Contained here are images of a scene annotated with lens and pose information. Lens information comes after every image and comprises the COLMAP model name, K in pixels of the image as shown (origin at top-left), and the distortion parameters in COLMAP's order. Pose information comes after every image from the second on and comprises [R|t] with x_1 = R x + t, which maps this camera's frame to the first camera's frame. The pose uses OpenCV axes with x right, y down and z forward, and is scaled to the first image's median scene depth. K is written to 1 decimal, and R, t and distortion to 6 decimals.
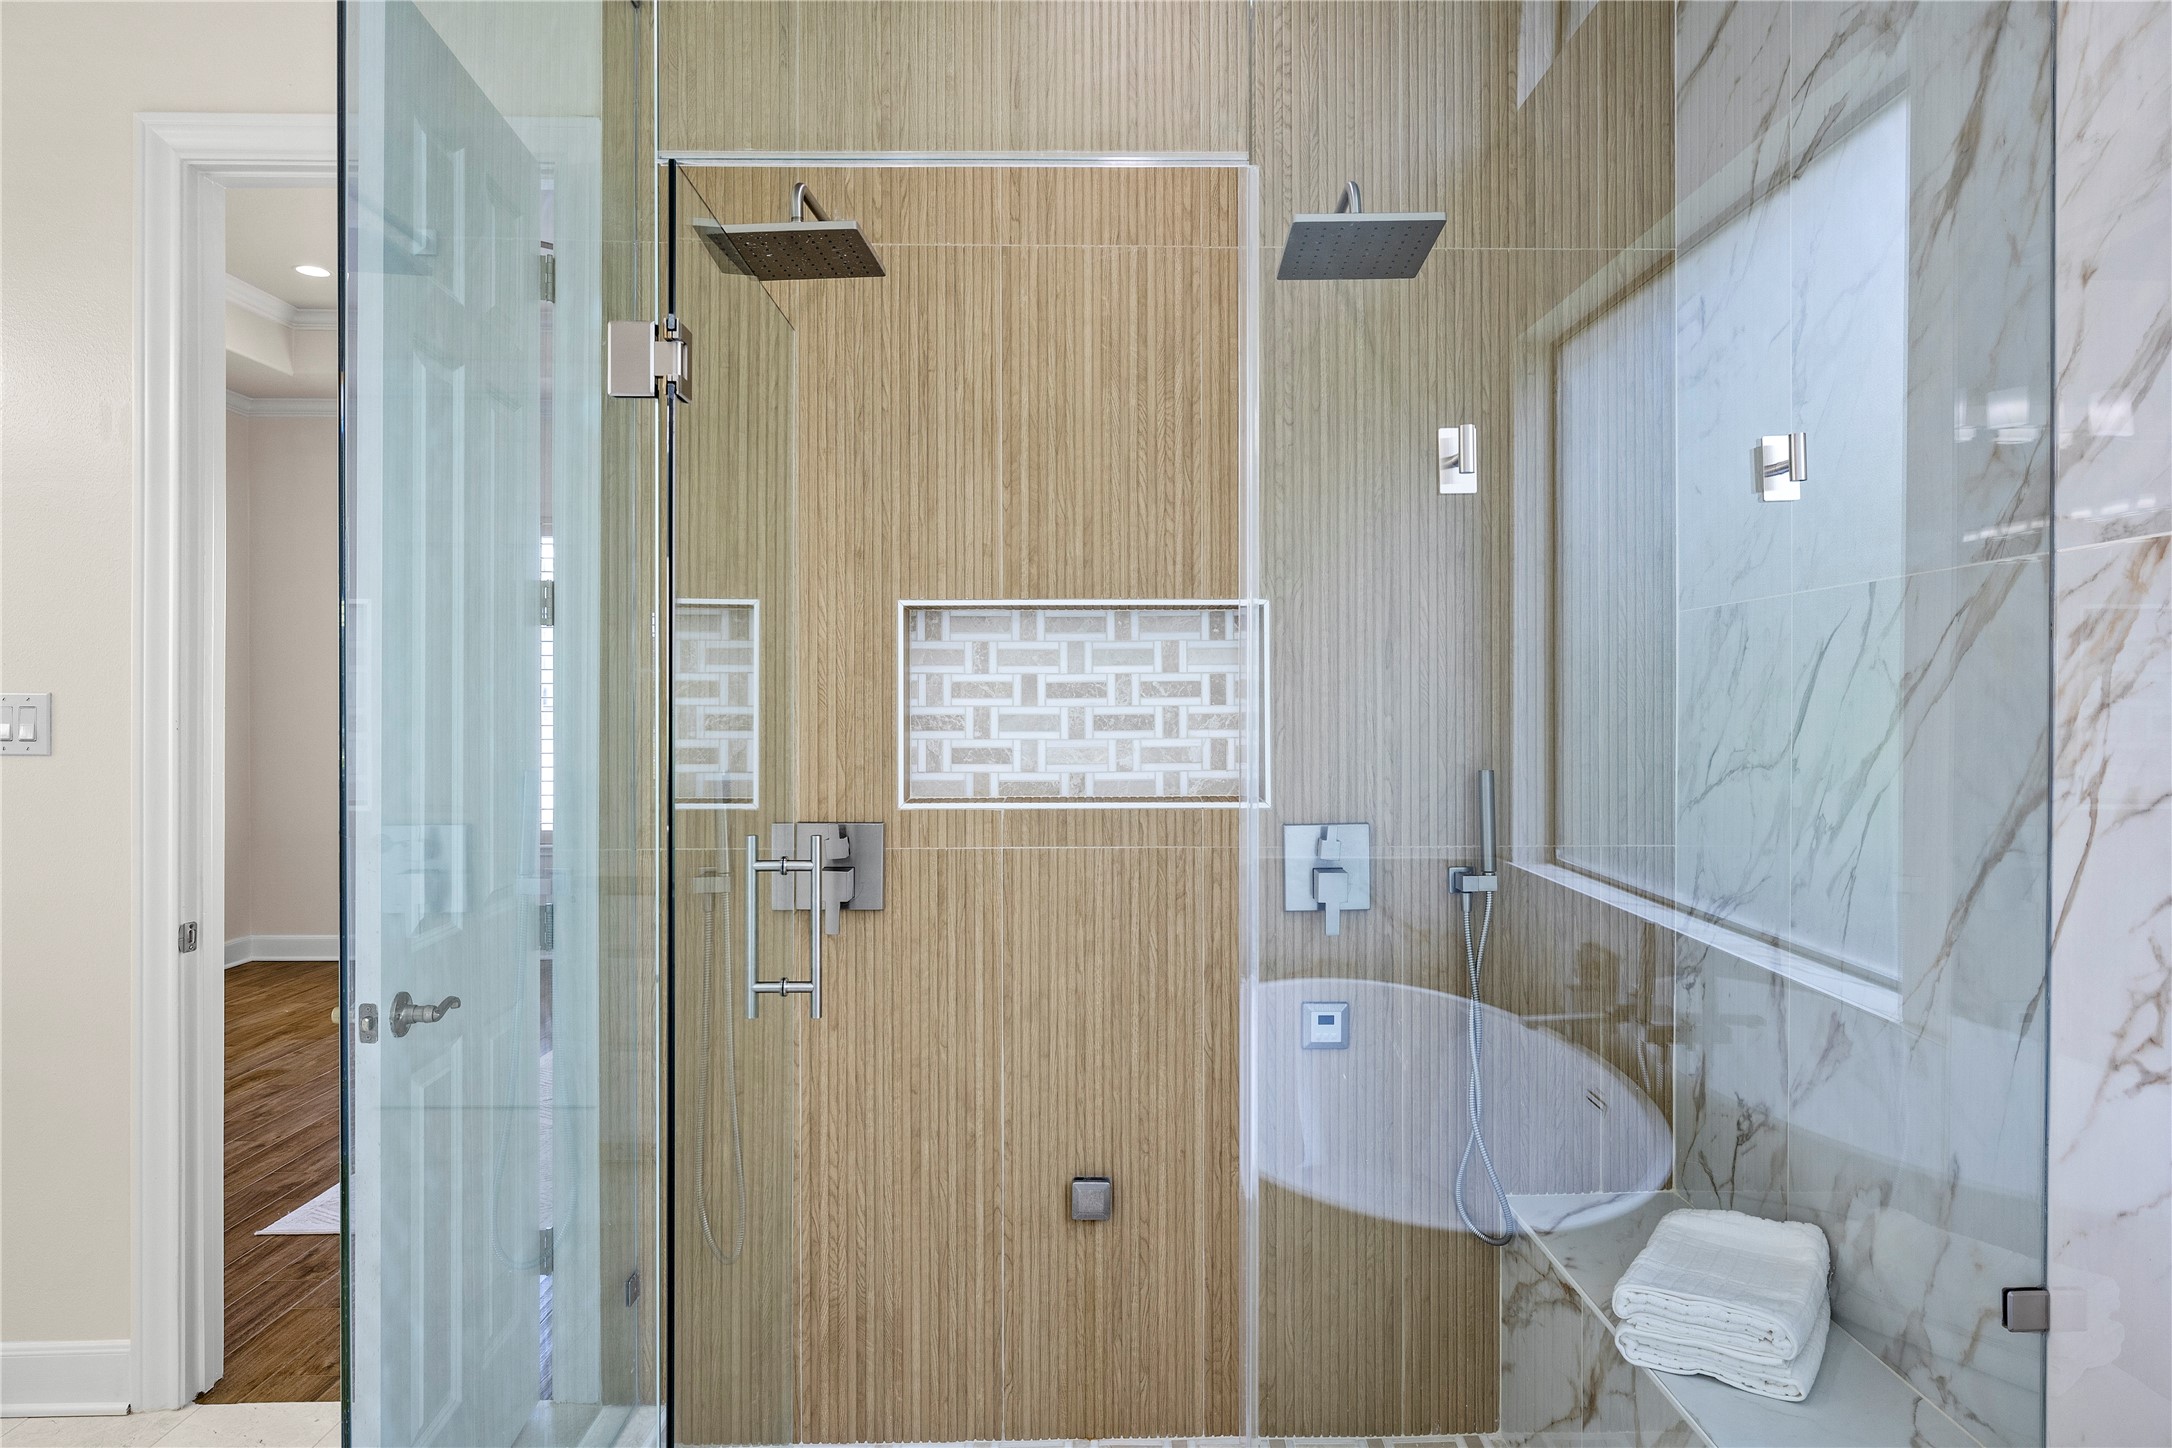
lens RADIAL K [[1337.9, 0, 1094.0], [0, 1337.9, 703.6], [0, 0, 1]] dist [-0.000562, -0.000931]
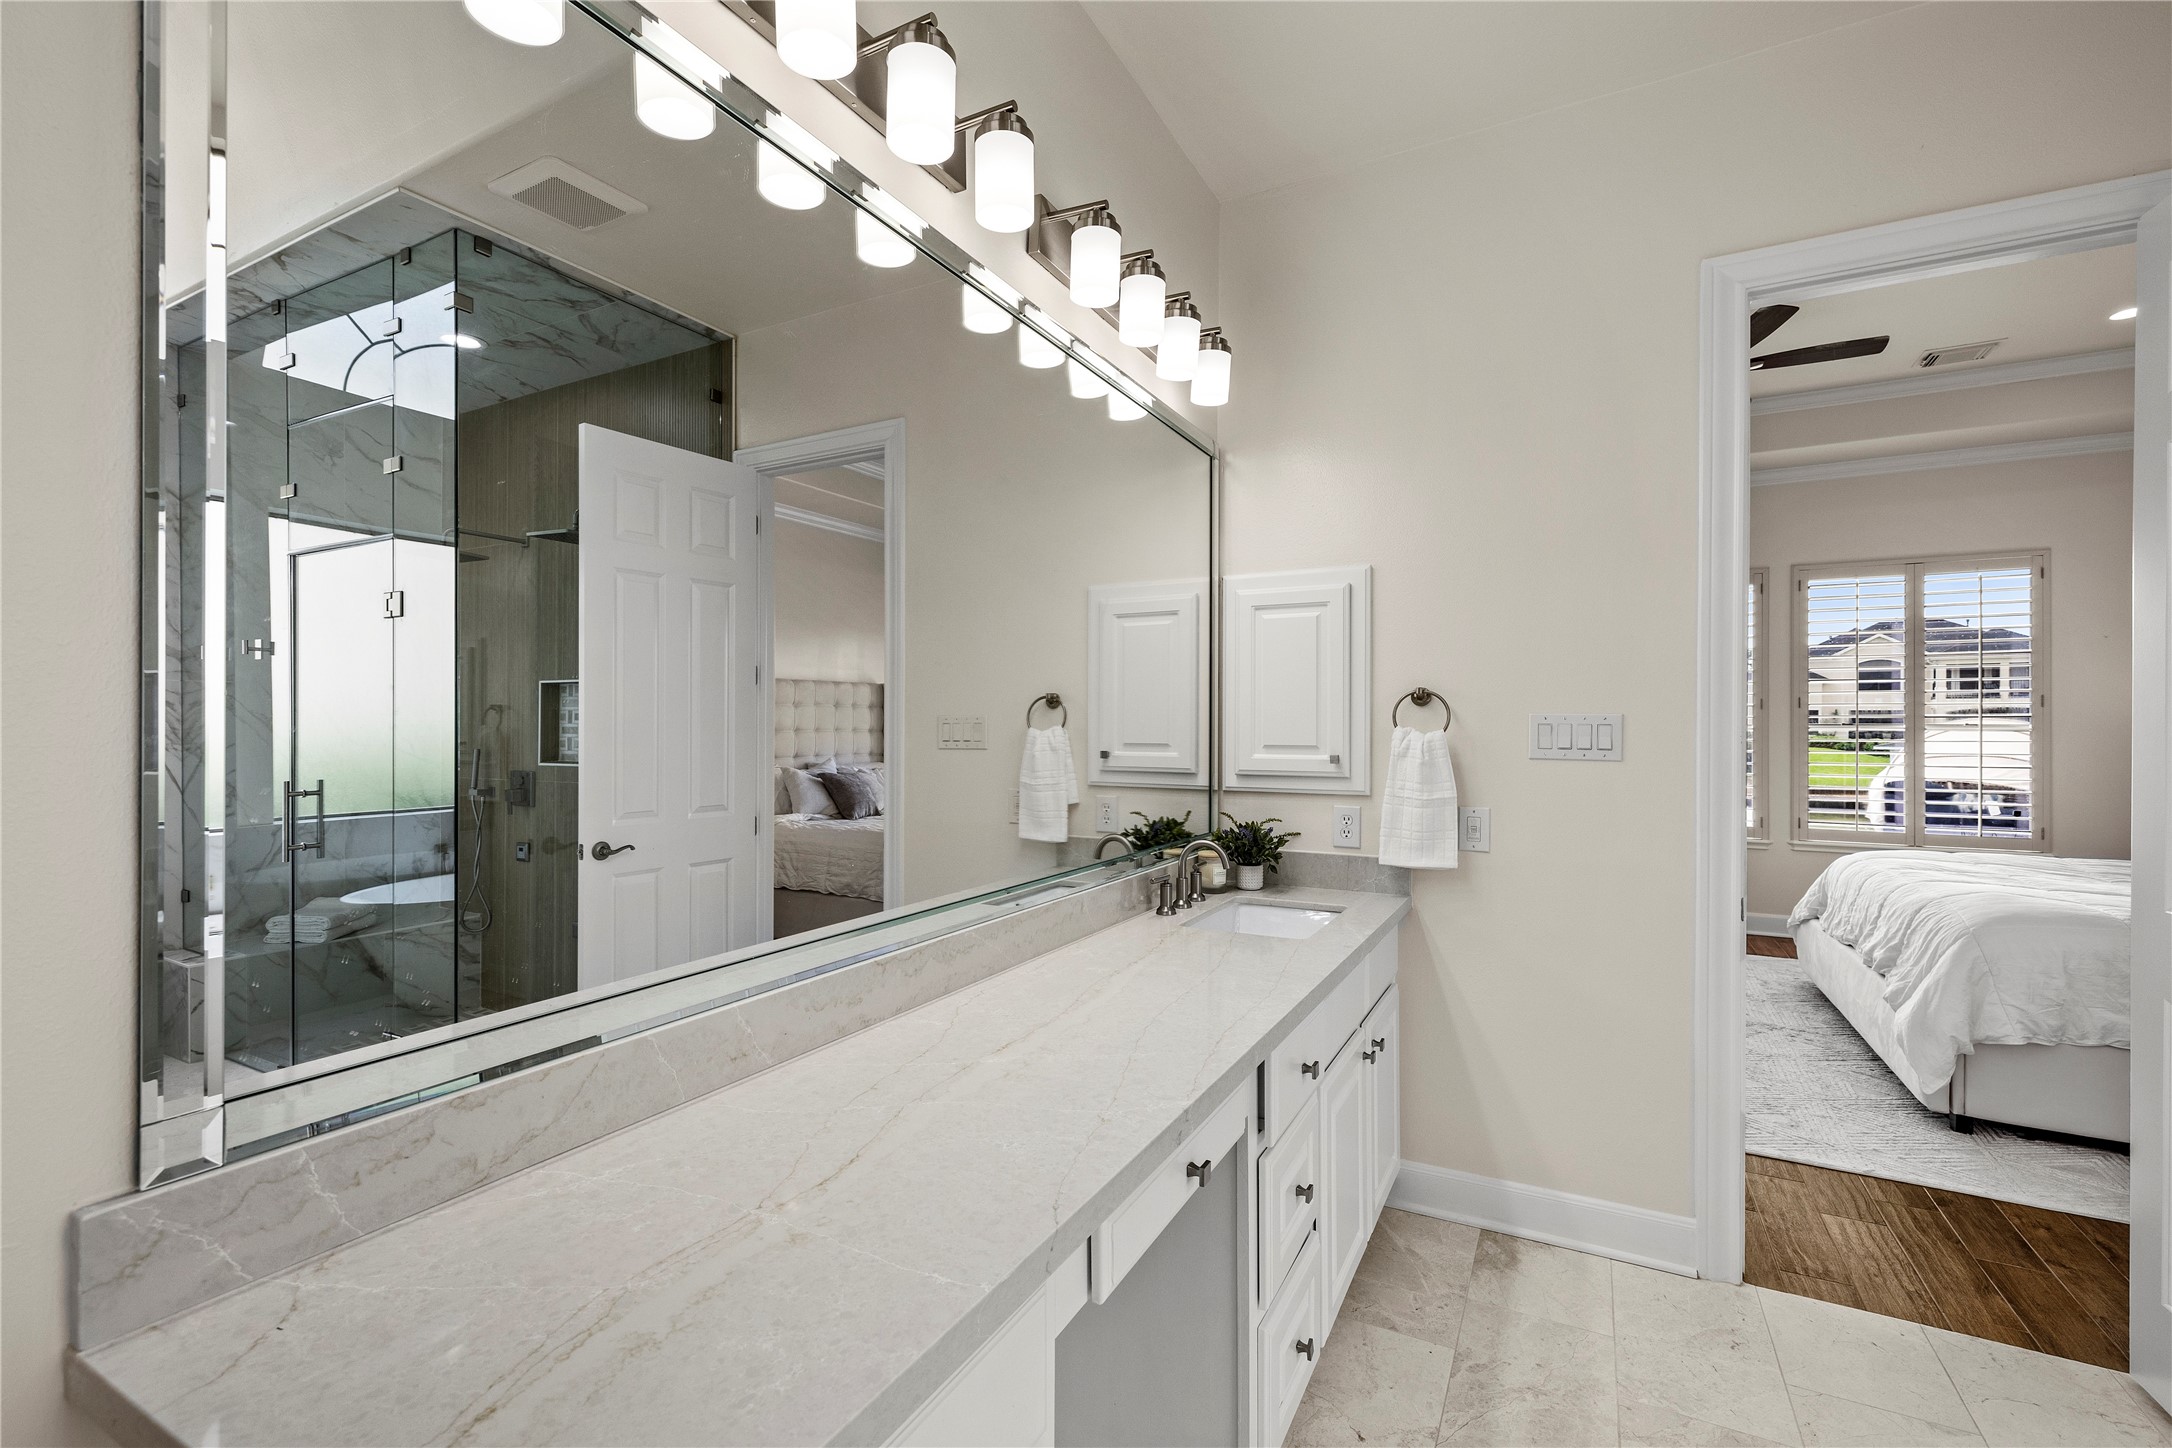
lens RADIAL K [[925.5, 0, 1085.3], [0, 925.5, 709.1], [0, 0, 1]] dist [0.000392, 0.000301]
pose [[0.872384, -0.004210, -0.488802, -0.757811], [-0.003856, 0.999873, -0.015494, 0.003221], [0.488805, 0.015402, 0.872257, -0.062265]]
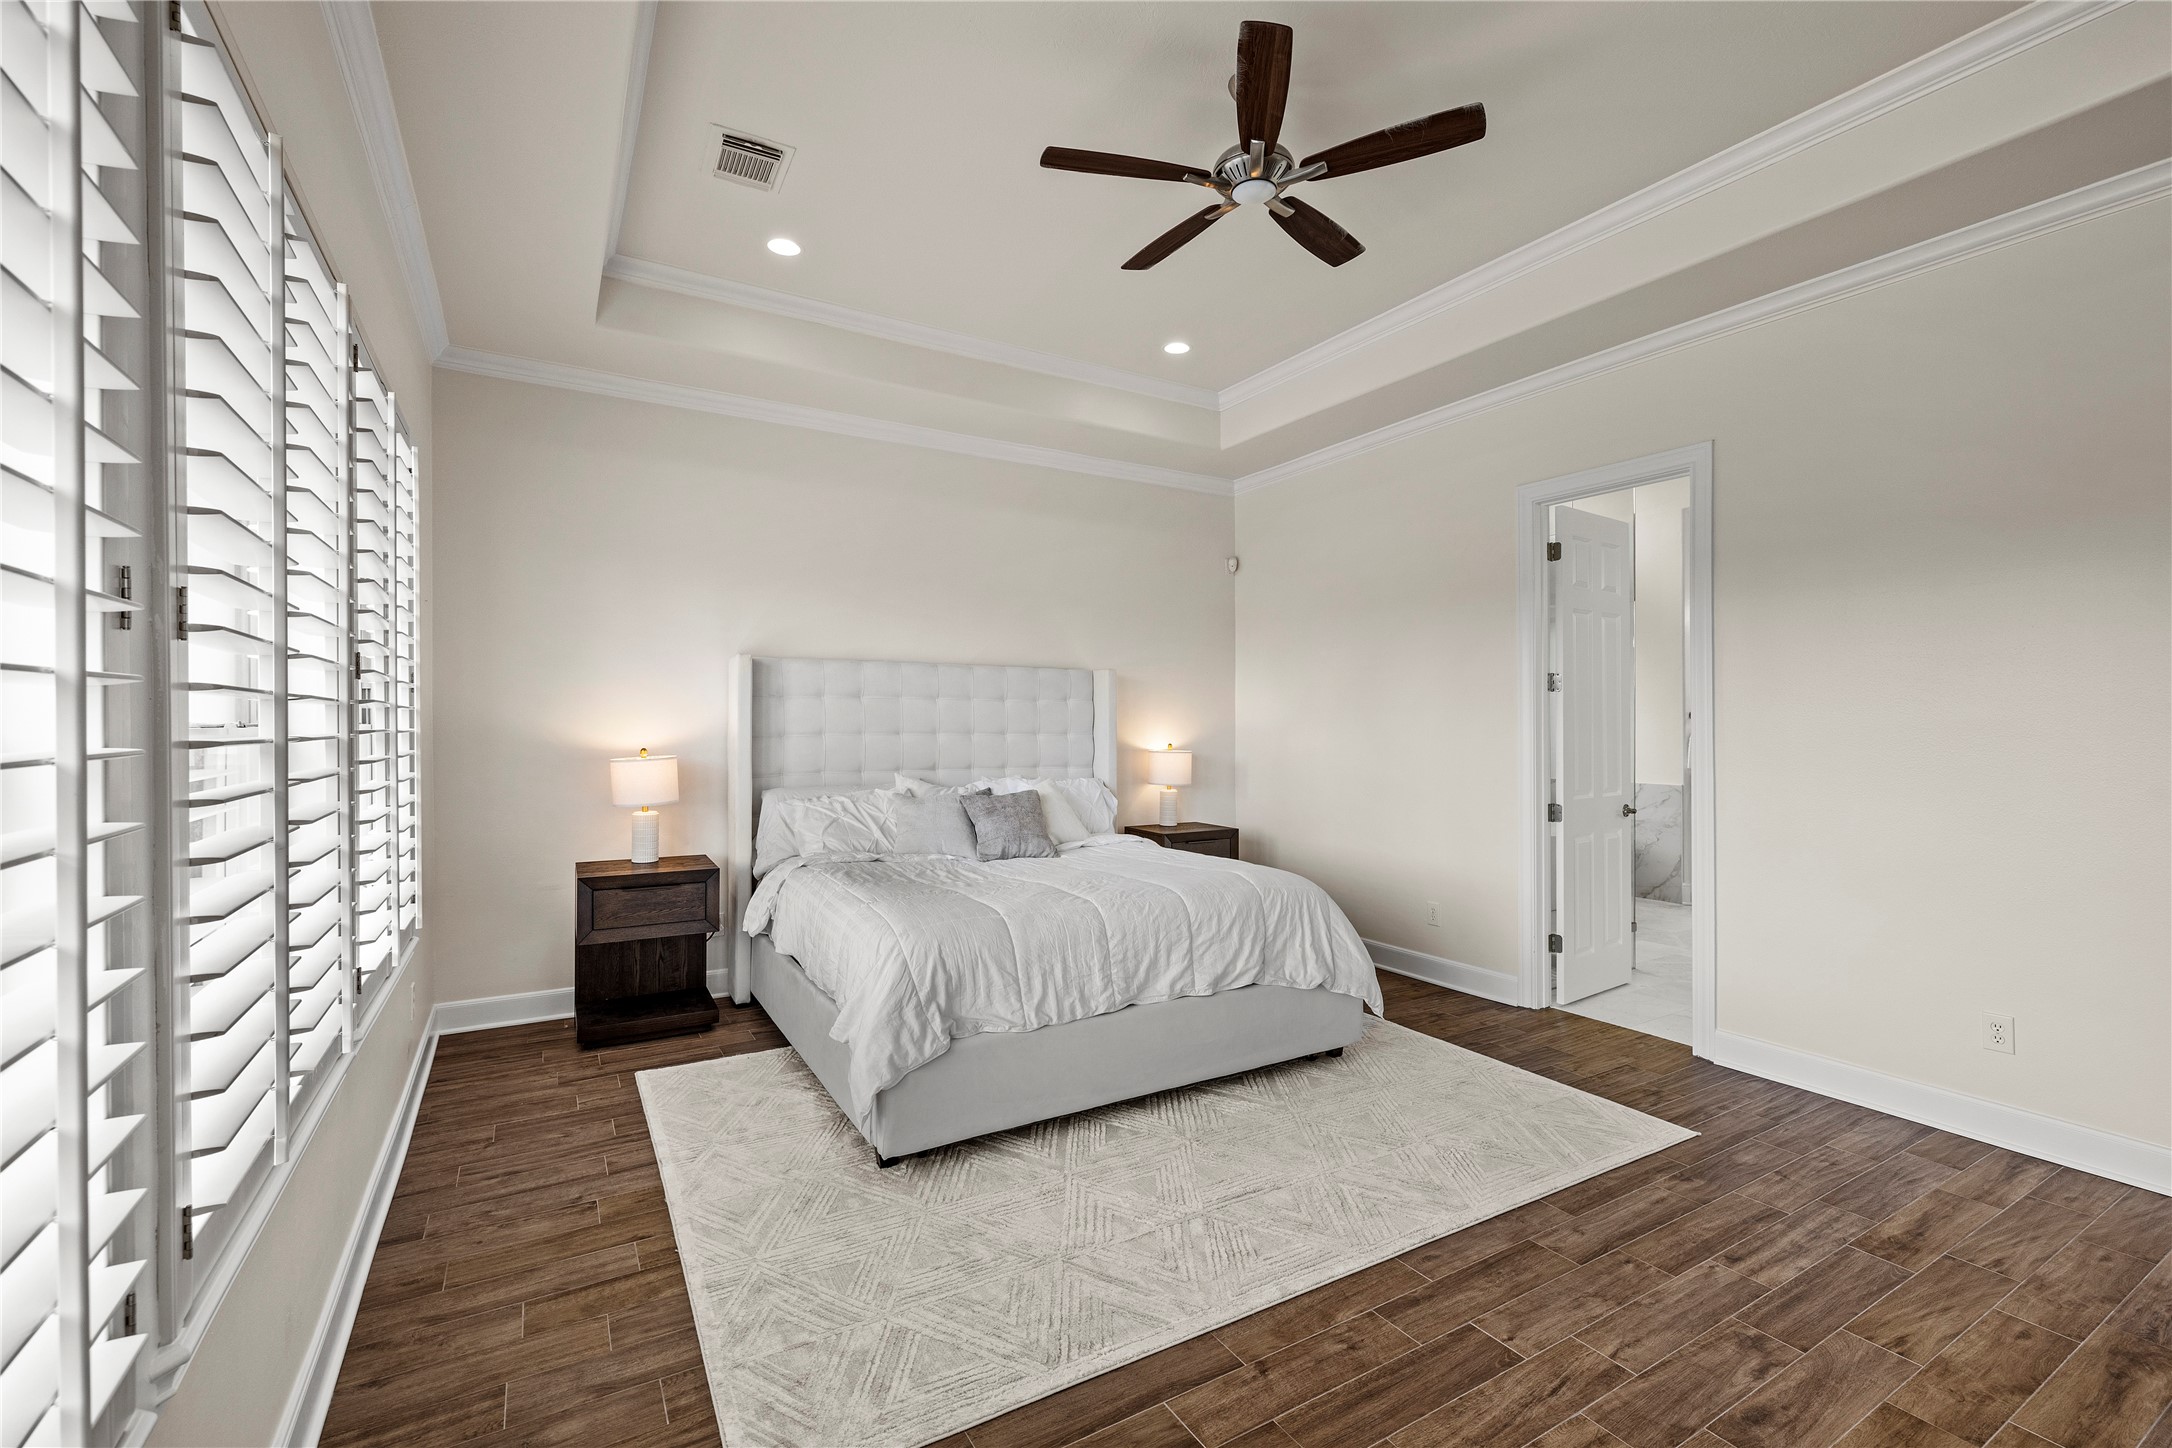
lens RADIAL K [[948.9, 0, 1086.0], [0, 948.9, 724.0], [0, 0, 1]] dist [-0.000083, 0.000324]
pose [[-0.505799, -0.002401, 0.862648, -1.425897], [-0.000101, 0.999996, 0.002723, -0.002677], [-0.862651, 0.001290, -0.505798, 2.523357]]
